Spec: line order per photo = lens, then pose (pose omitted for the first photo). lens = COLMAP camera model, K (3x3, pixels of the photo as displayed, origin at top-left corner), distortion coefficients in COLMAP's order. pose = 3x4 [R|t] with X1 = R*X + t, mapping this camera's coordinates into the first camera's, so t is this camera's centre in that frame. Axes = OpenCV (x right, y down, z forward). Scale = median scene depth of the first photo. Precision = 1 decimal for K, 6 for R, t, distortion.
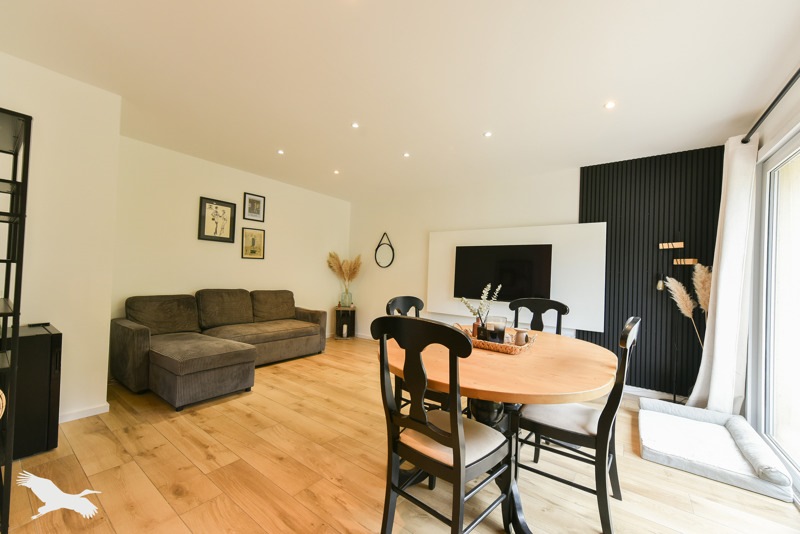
lens RADIAL K [[315.5, 0, 402.1], [0, 315.5, 267.4], [0, 0, 1]] dist [0.011505, 0.000022]
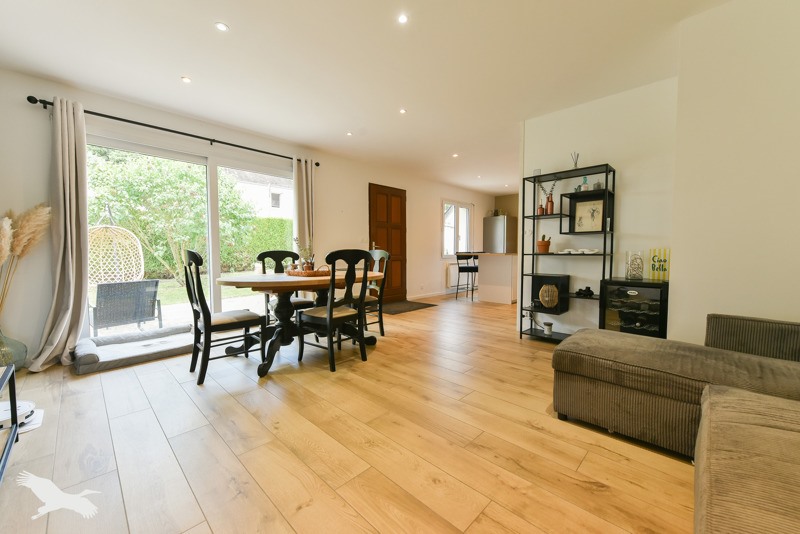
lens RADIAL K [[315.5, 0, 398.8], [0, 315.5, 266.5], [0, 0, 1]] dist [0.011505, 0.000022]
pose [[-0.988619, -0.038255, 0.145496, -0.310224], [-0.034420, 0.998993, 0.028788, 0.111759], [-0.146451, 0.023453, -0.988940, 2.016253]]
